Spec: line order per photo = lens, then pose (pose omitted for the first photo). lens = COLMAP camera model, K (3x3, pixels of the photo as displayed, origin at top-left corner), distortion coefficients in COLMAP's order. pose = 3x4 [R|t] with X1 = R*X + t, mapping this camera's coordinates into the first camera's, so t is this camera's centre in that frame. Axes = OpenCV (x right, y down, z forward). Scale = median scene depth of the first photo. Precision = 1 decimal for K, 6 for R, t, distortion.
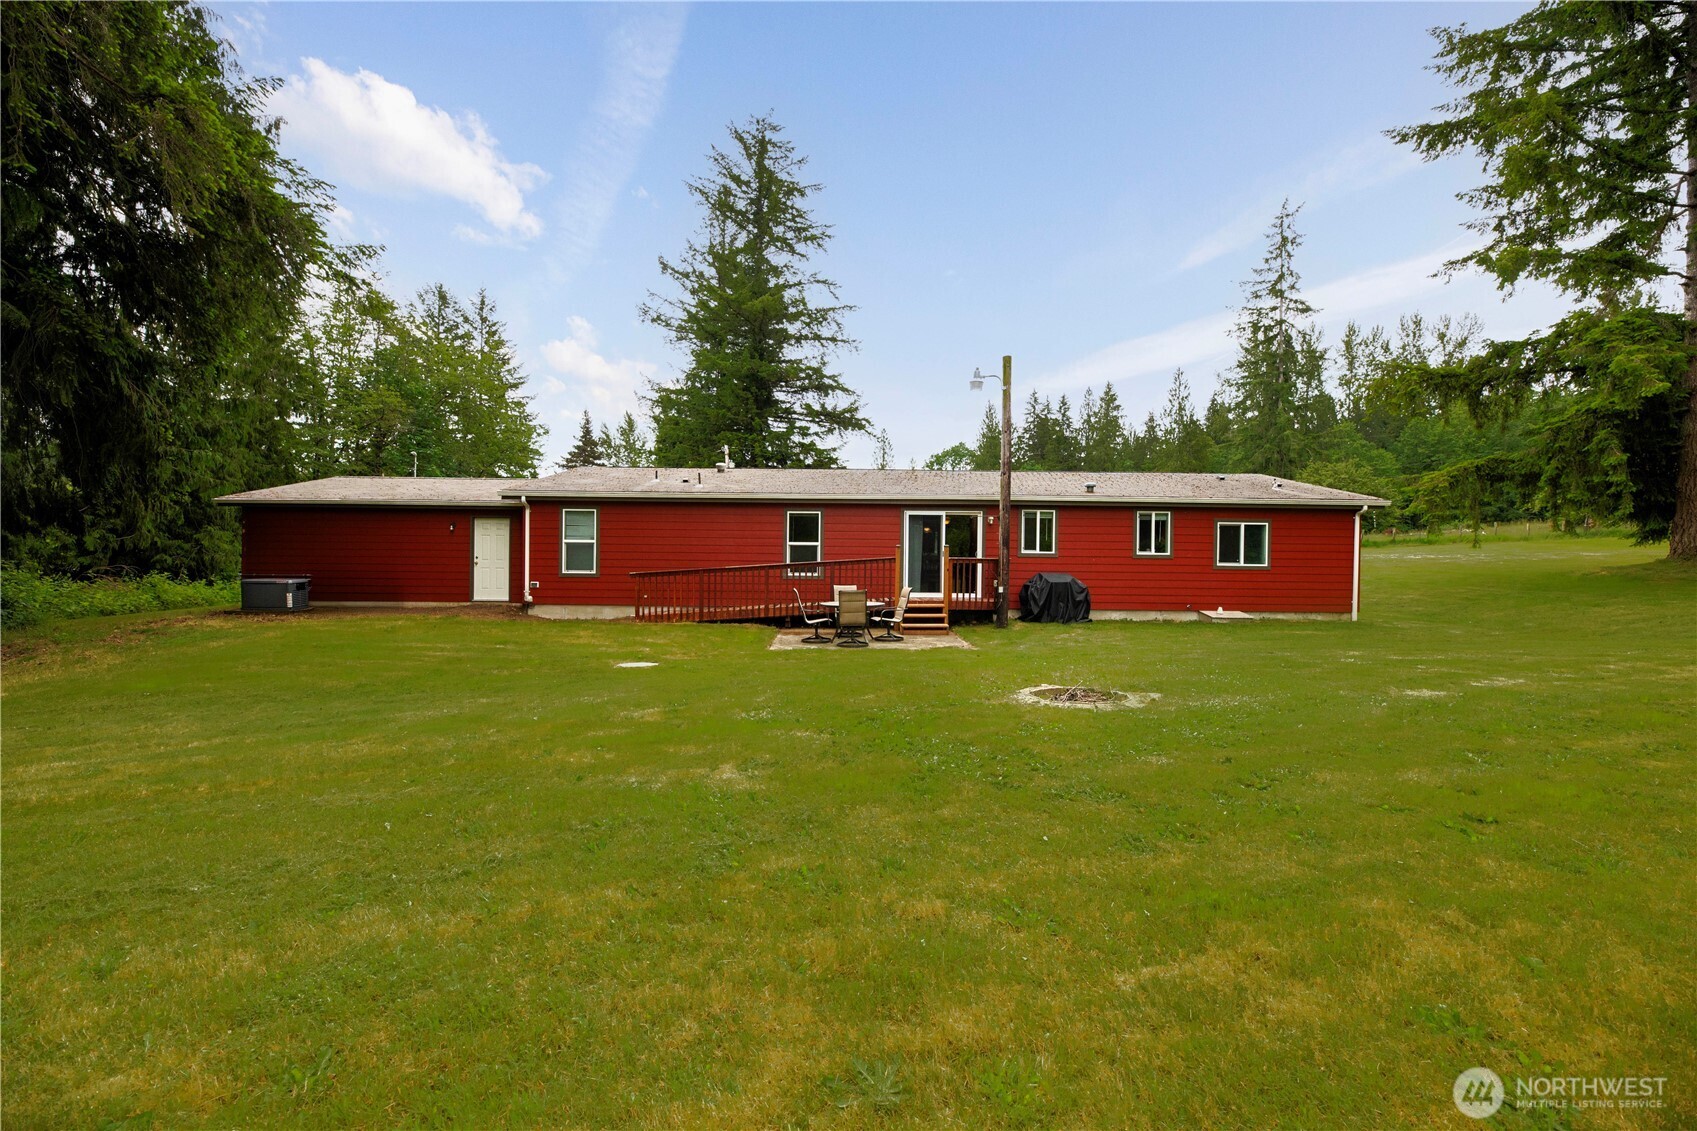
lens RADIAL K [[677.3, 0, 847.8], [0, 677.3, 565.3], [0, 0, 1]] dist [0.000880, -0.000038]
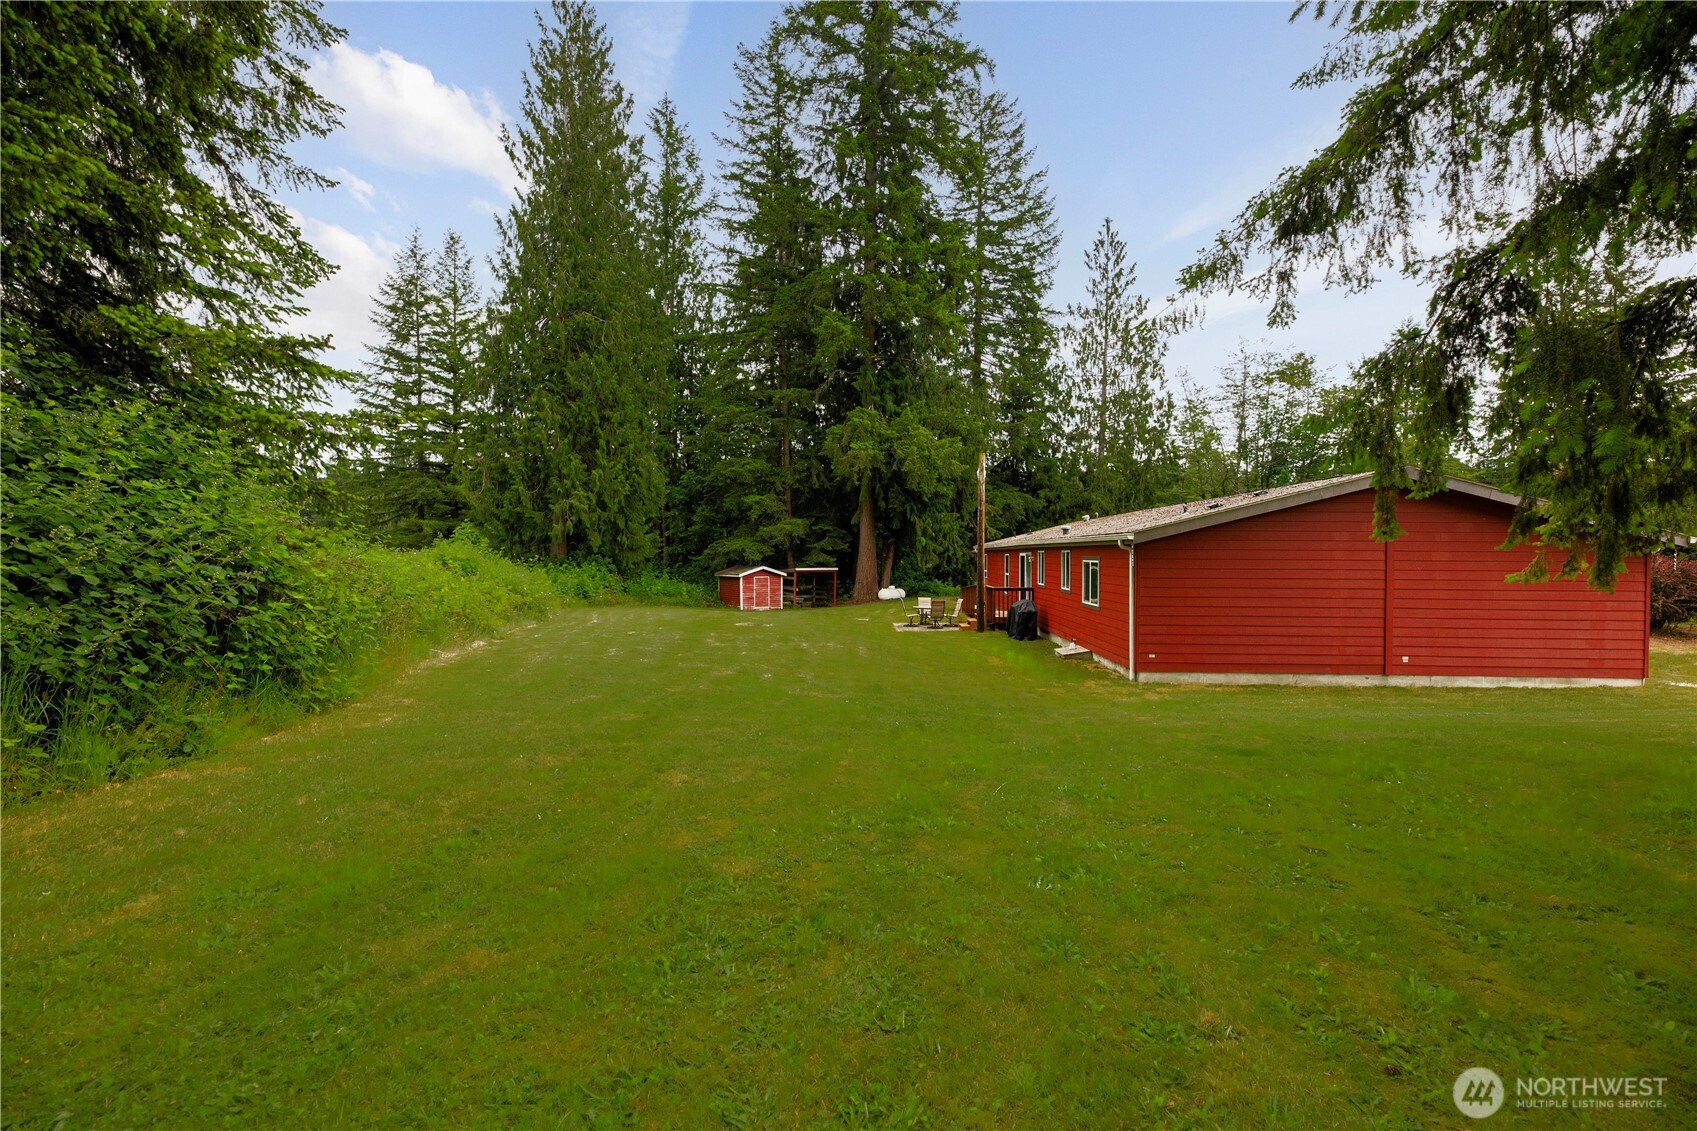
lens RADIAL K [[677.3, 0, 842.0], [0, 677.3, 563.9], [0, 0, 1]] dist [0.000880, -0.000038]
pose [[-0.045276, 0.001006, -0.998974, 1.574344], [-0.014455, 0.999894, 0.001662, -0.054339], [0.998870, 0.014516, -0.045256, 0.695399]]
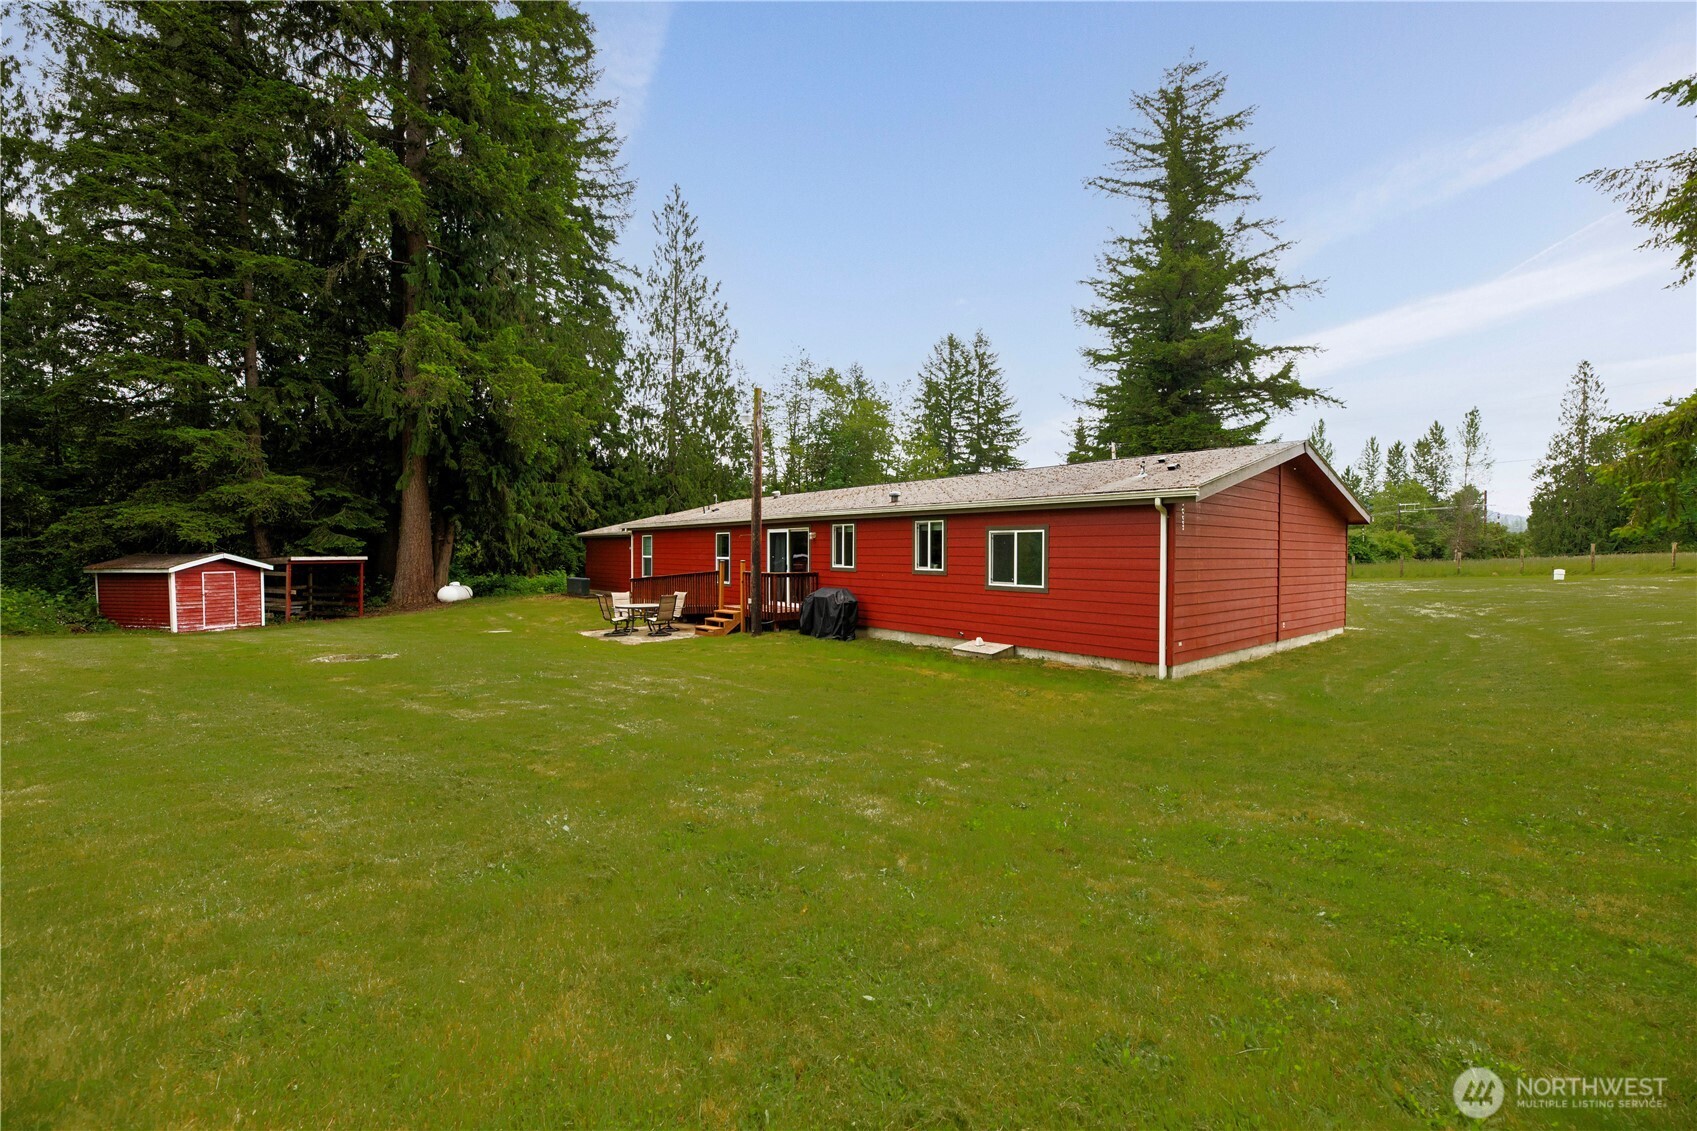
lens RADIAL K [[677.3, 0, 846.9], [0, 677.3, 565.0], [0, 0, 1]] dist [0.000880, -0.000038]
pose [[0.654853, 0.006244, -0.755730, 1.031849], [-0.005389, 0.999979, 0.003592, -0.025415], [0.755737, 0.001721, 0.654873, 0.352684]]
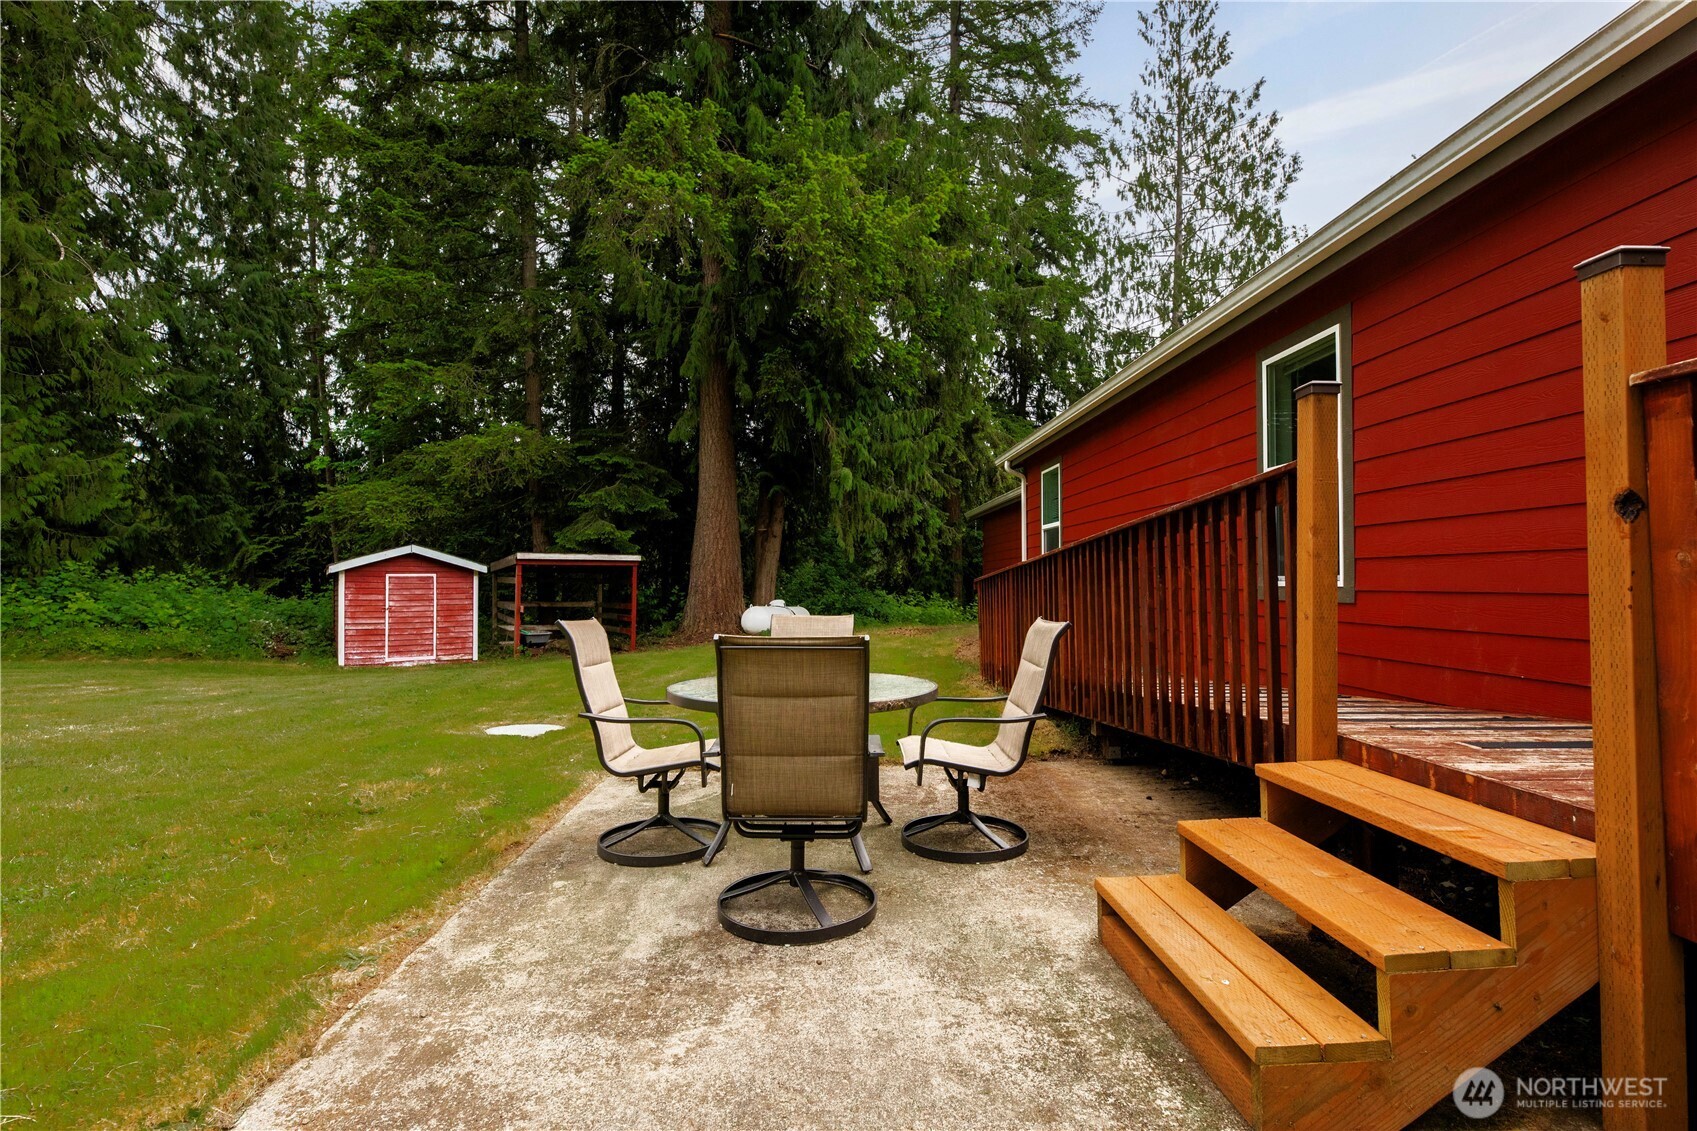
lens RADIAL K [[793.6, 0, 844.0], [0, 793.6, 565.9], [0, 0, 1]] dist [-0.001054, -0.000036]
pose [[0.040877, -0.031909, -0.998655, 0.197707], [-0.007969, 0.999448, -0.032260, 0.020058], [0.999132, 0.009277, 0.040600, 0.830696]]
